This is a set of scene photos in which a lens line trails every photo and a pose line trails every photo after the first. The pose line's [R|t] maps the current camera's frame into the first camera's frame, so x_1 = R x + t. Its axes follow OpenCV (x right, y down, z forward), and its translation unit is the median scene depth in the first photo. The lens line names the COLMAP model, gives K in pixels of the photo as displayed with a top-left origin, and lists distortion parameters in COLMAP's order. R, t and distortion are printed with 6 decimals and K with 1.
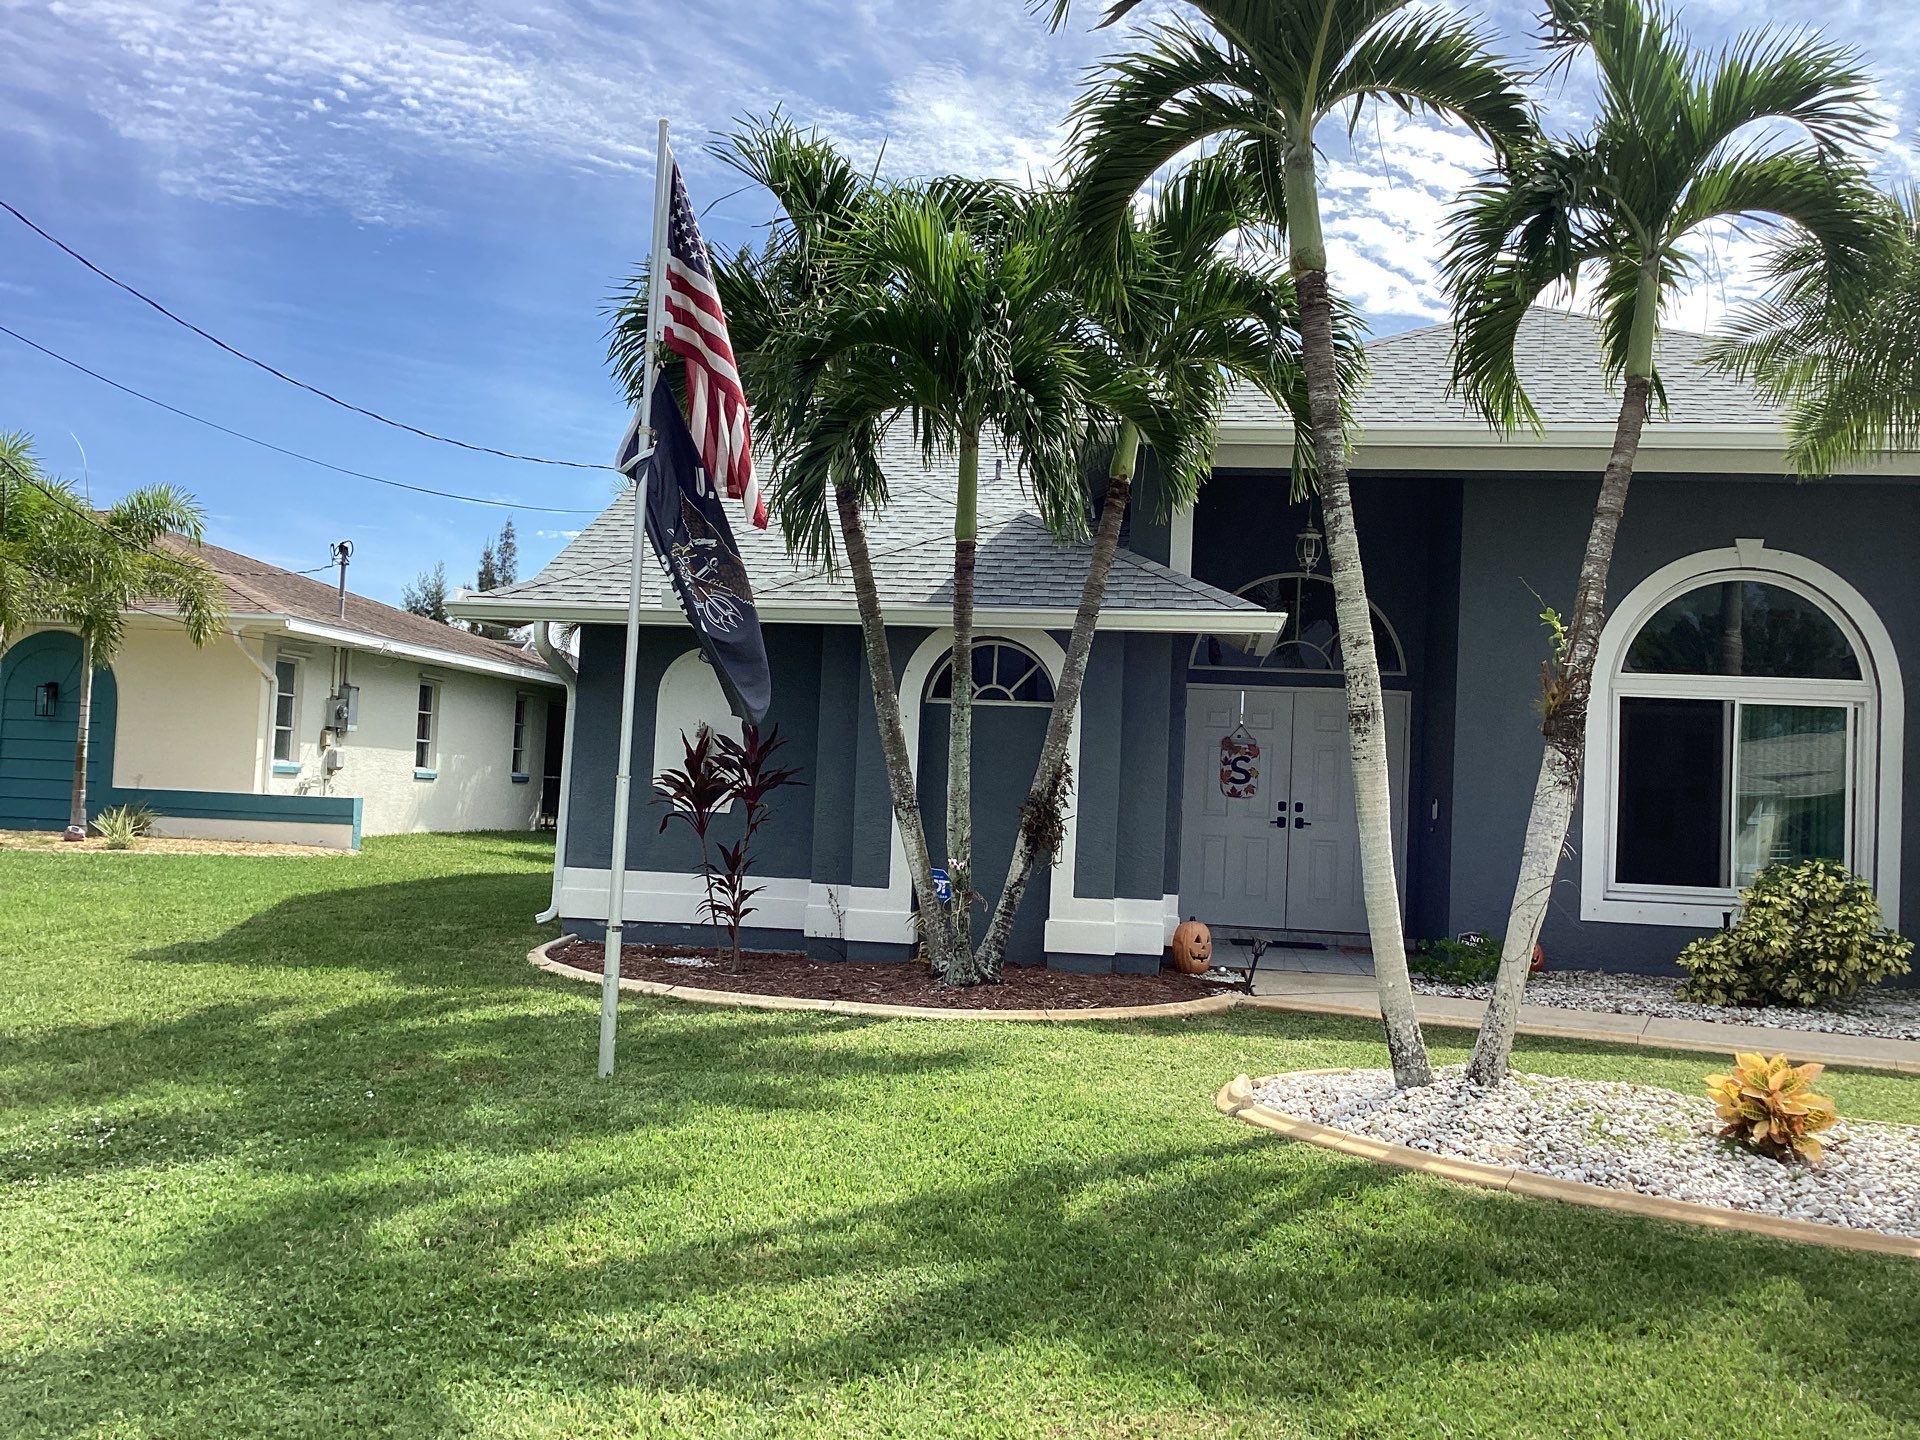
lens RADIAL K [[1777.9, 0, 953.9], [0, 1777.9, 738.0], [0, 0, 1]] dist [0.086030, -0.126240]
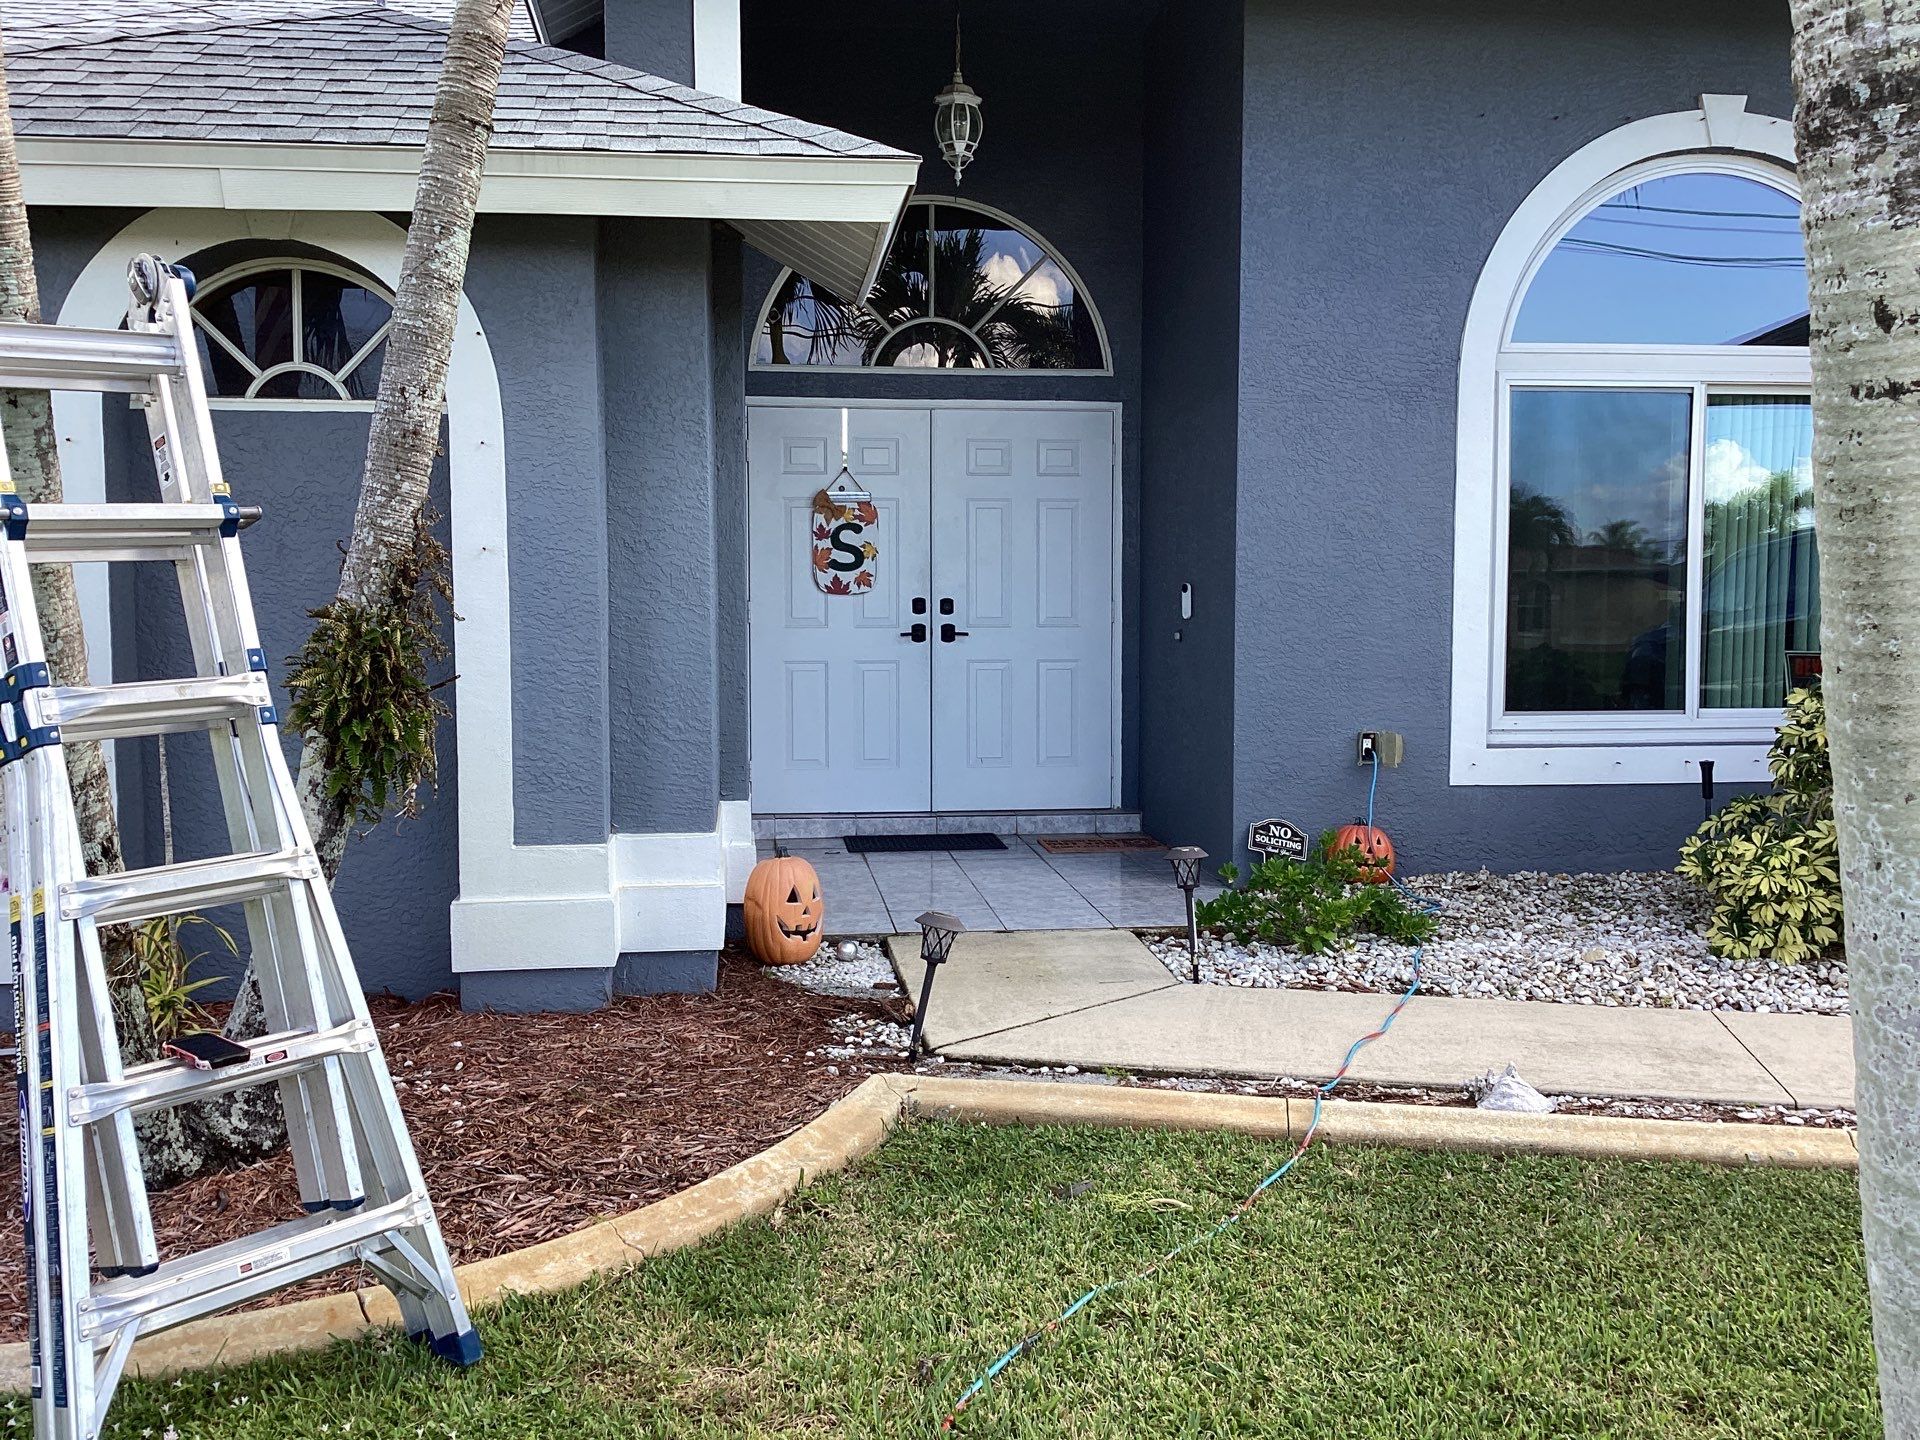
lens RADIAL K [[1700.6, 0, 960.0], [0, 1700.6, 720.0], [0, 0, 1]] dist [0.139439, -0.263413]
pose [[0.968020, -0.063510, 0.242702, 0.115568], [0.035727, 0.992465, 0.117206, 0.020273], [-0.248317, -0.104786, 0.962995, 0.894817]]
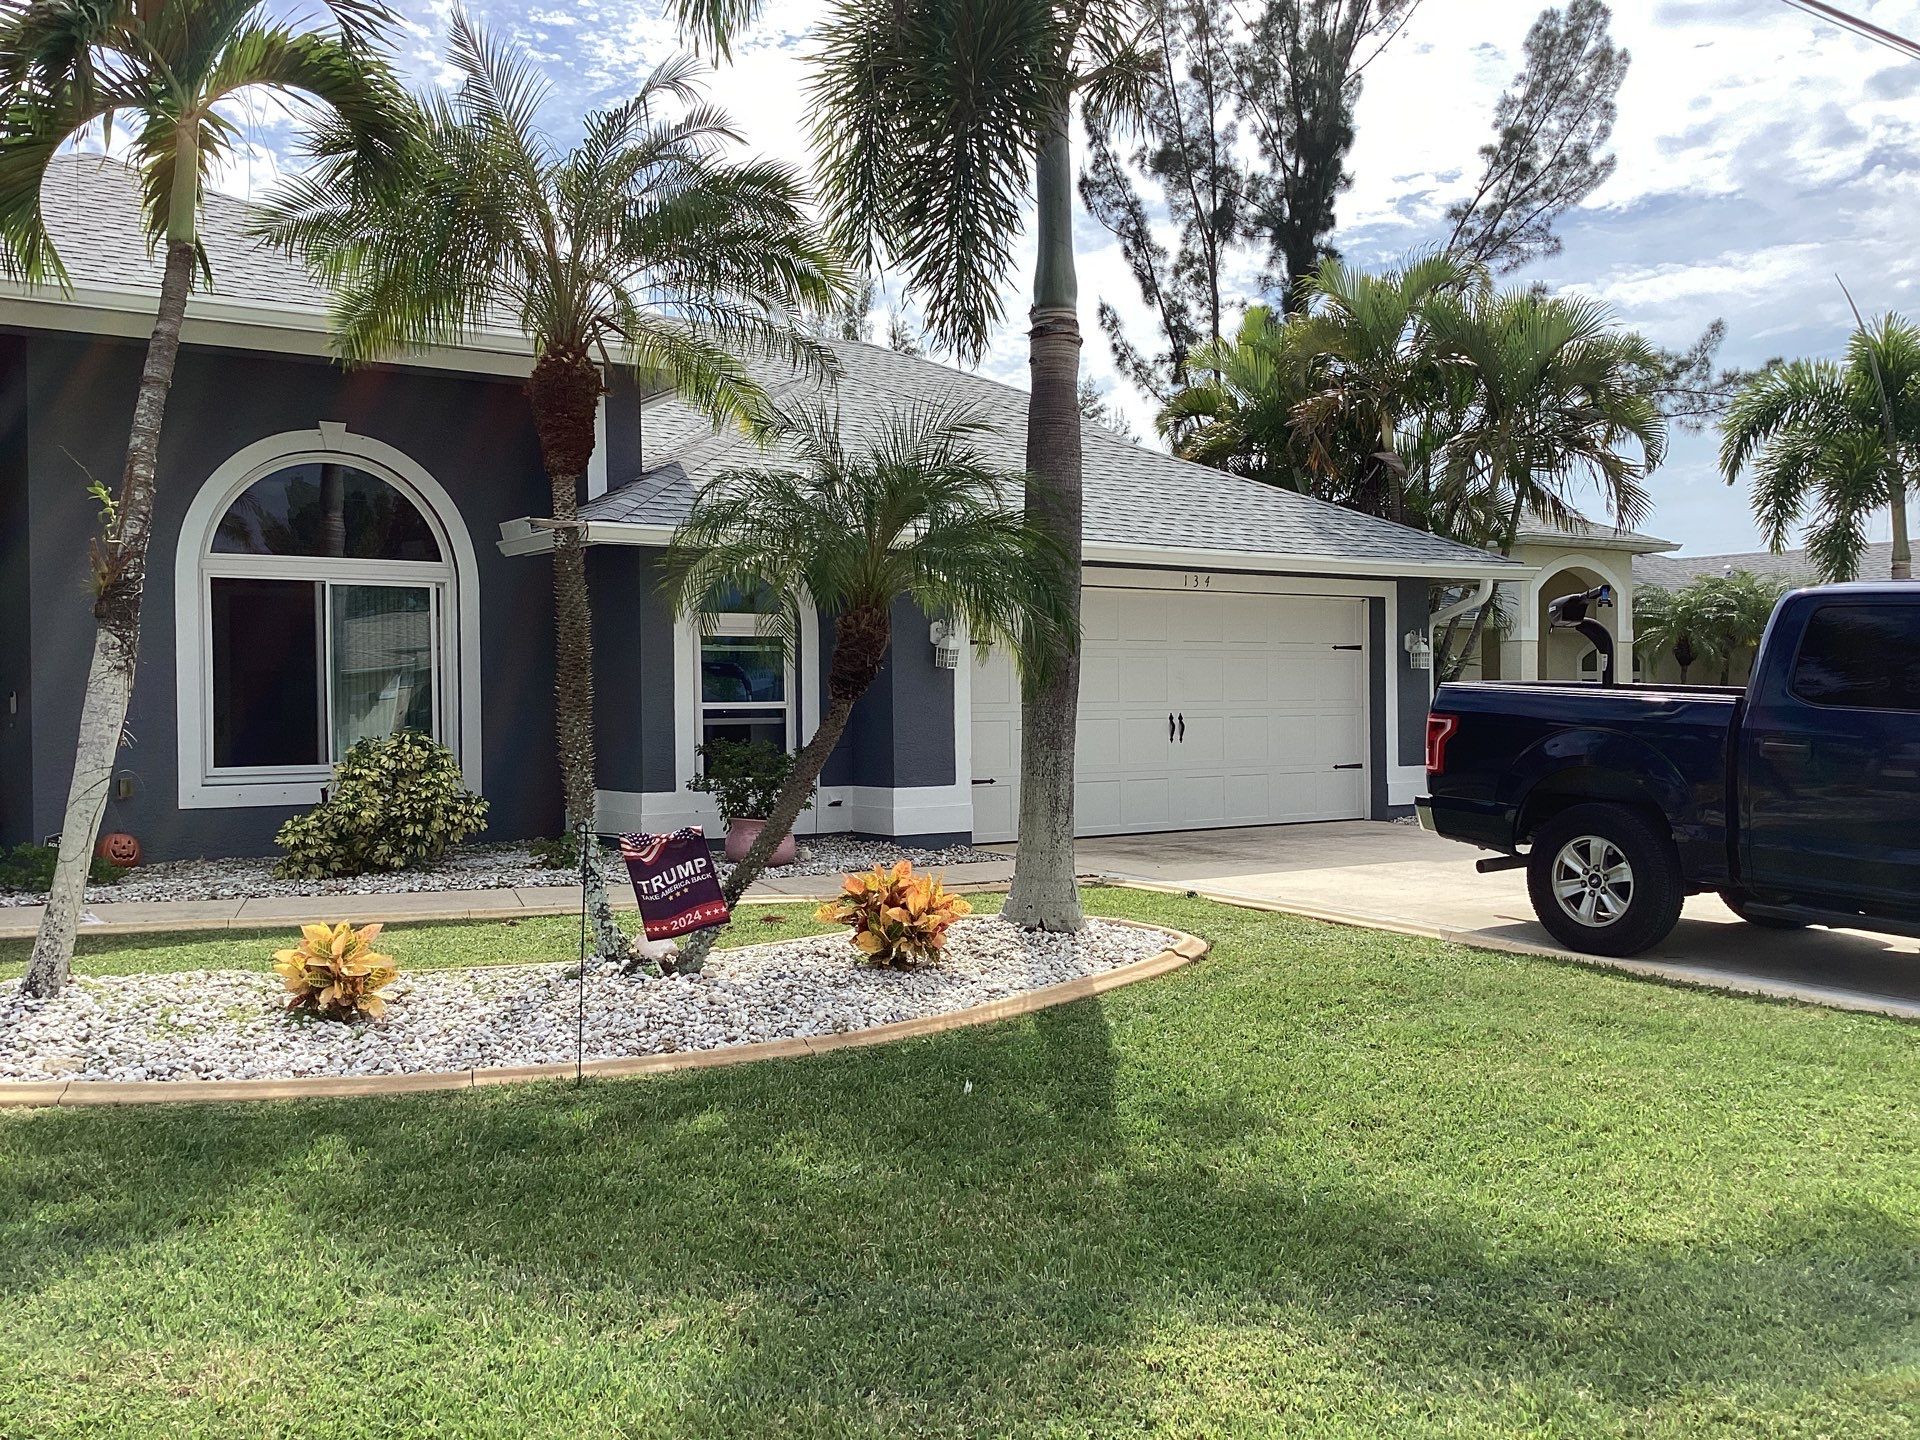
lens RADIAL K [[1777.9, 0, 953.9], [0, 1777.9, 738.0], [0, 0, 1]] dist [0.086030, -0.126240]
pose [[0.744404, -0.063060, 0.664745, 0.030281], [0.019207, 0.997141, 0.073084, 0.000913], [-0.667453, -0.041637, 0.743487, -0.001063]]
